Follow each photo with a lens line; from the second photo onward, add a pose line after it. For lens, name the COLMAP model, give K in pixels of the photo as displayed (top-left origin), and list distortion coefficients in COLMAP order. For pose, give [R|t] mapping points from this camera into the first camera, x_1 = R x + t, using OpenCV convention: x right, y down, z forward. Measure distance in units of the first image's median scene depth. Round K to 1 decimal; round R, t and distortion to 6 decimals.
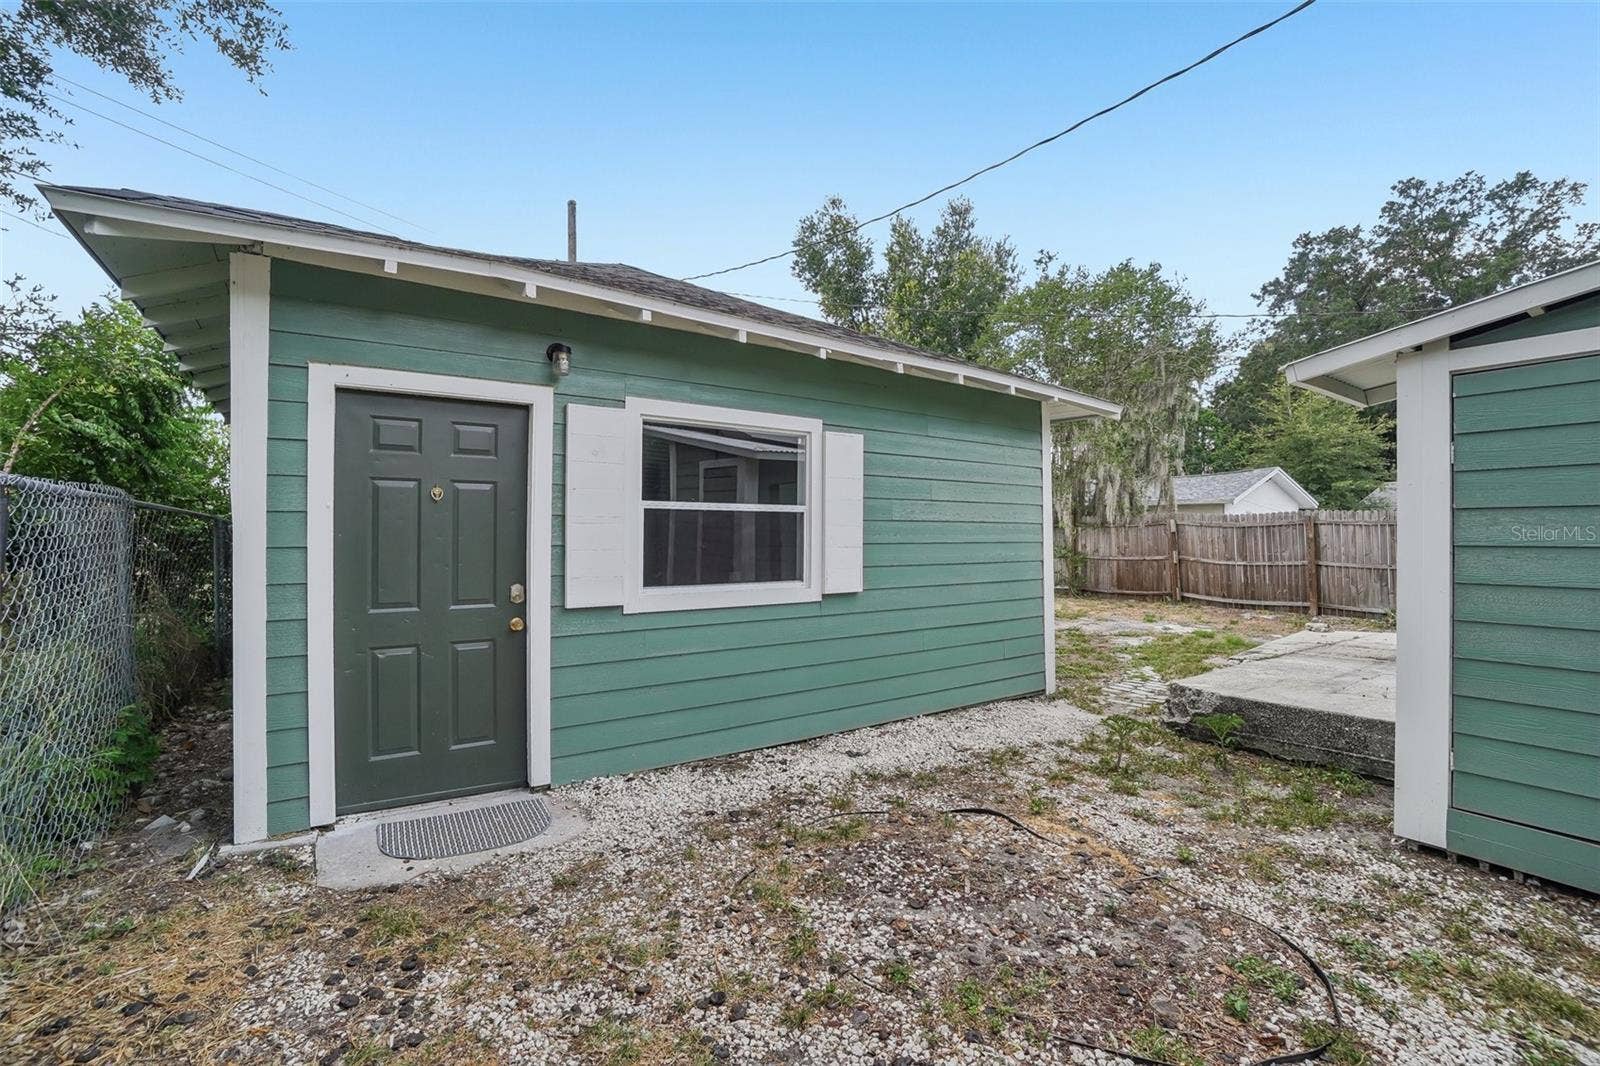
lens RADIAL K [[714.7, 0, 796.9], [0, 714.7, 533.9], [0, 0, 1]] dist [-0.015225, 0.002759]
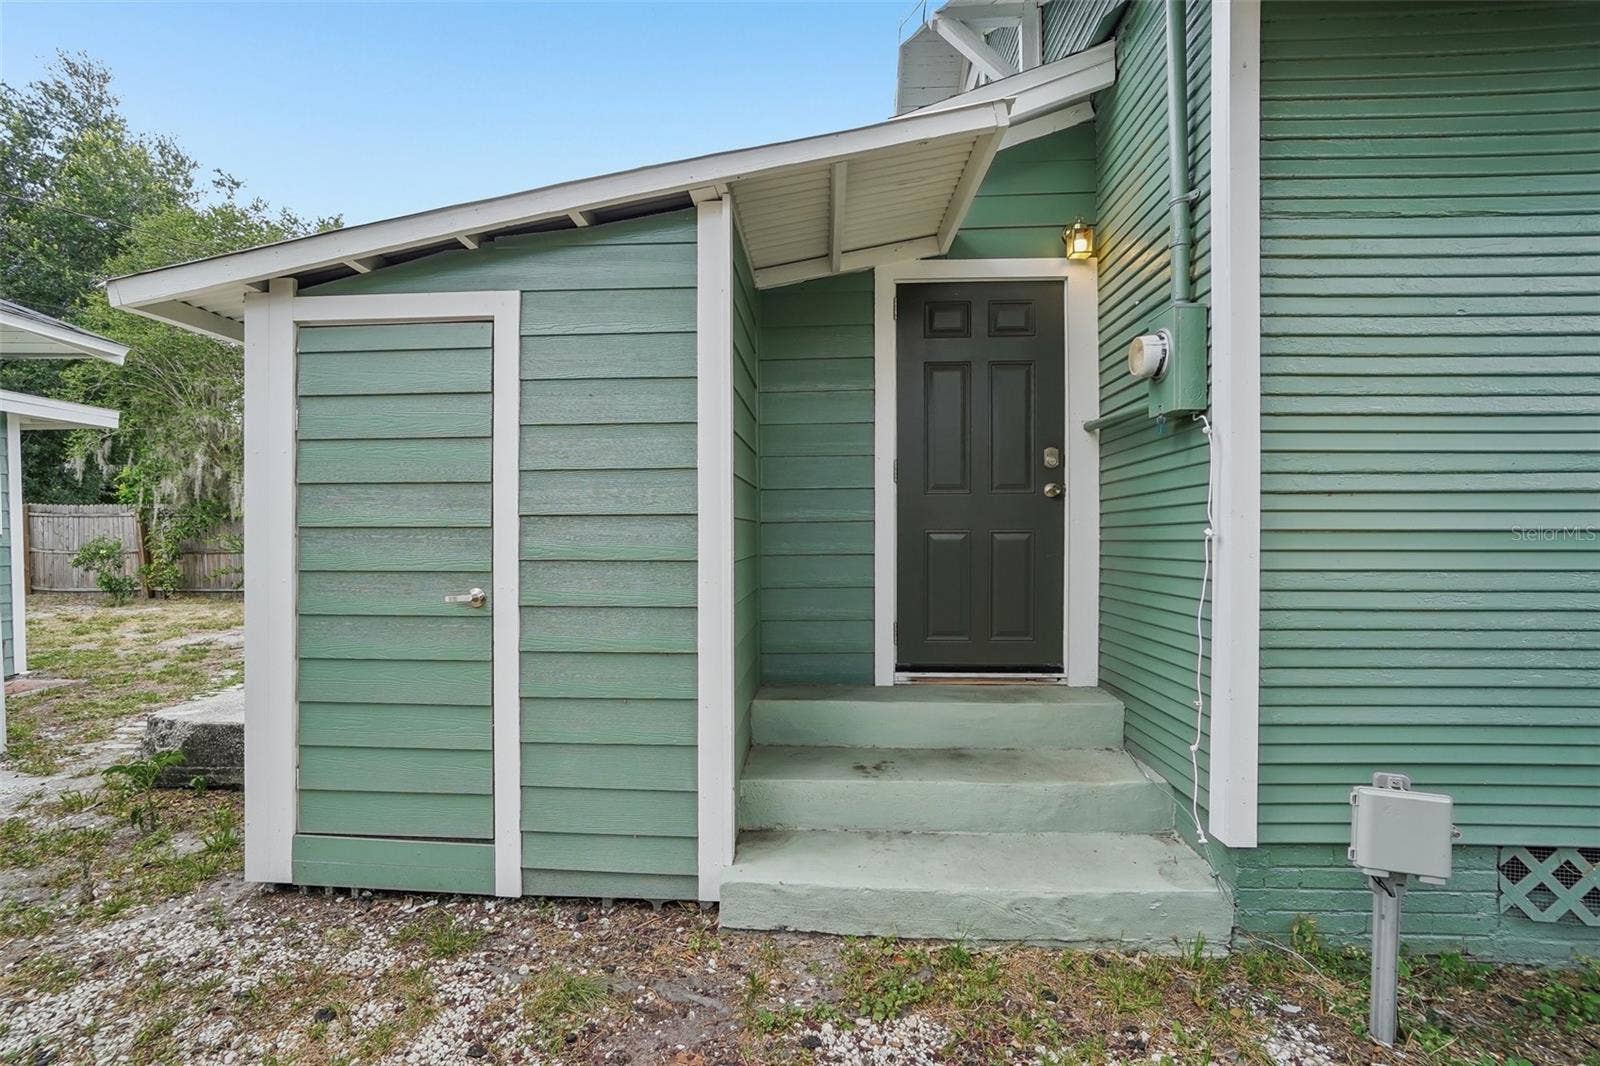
lens RADIAL K [[714.7, 0, 798.6], [0, 714.7, 532.4], [0, 0, 1]] dist [-0.015225, 0.002759]
pose [[0.620387, -0.004167, 0.784285, 0.406879], [-0.000424, 0.999984, 0.005649, 0.012238], [-0.784296, -0.003837, 0.620375, -0.002255]]
